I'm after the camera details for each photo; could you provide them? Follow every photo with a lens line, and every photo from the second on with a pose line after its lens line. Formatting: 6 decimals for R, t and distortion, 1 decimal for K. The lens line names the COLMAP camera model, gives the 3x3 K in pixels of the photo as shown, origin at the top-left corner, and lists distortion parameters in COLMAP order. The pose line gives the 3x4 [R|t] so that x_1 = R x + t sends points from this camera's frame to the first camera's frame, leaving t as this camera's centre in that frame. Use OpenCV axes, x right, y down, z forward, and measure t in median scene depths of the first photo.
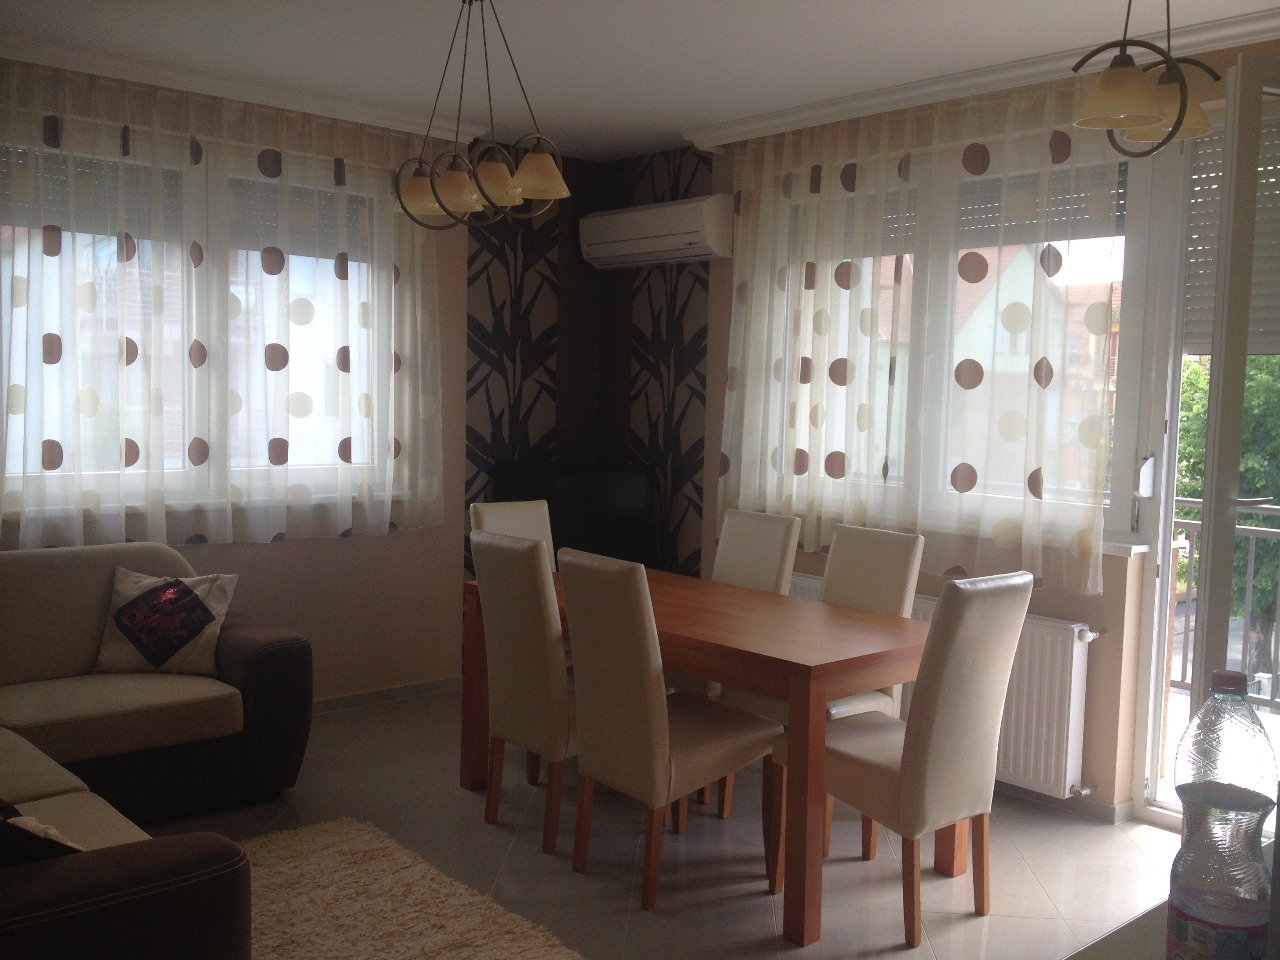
lens RADIAL K [[1199.2, 0, 635.9], [0, 1199.2, 472.5], [0, 0, 1]] dist [-0.018060, 0.000000]
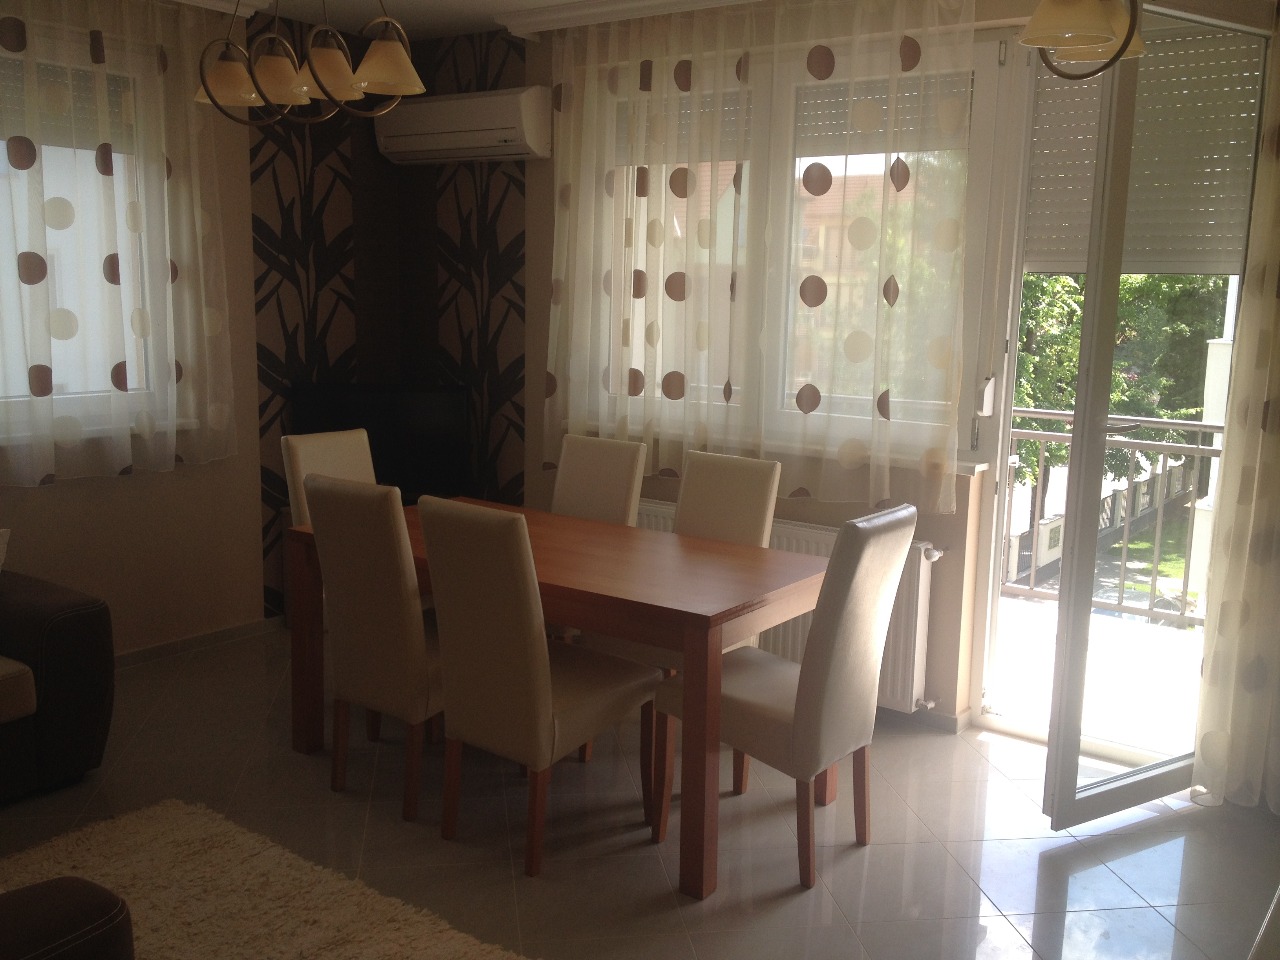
lens RADIAL K [[1199.2, 0, 641.4], [0, 1199.2, 493.2], [0, 0, 1]] dist [-0.018060, 0.000000]
pose [[0.974711, -0.037824, 0.220246, -0.077847], [0.013699, 0.993832, 0.110049, -0.027642], [-0.223050, -0.104249, 0.969217, 0.074614]]
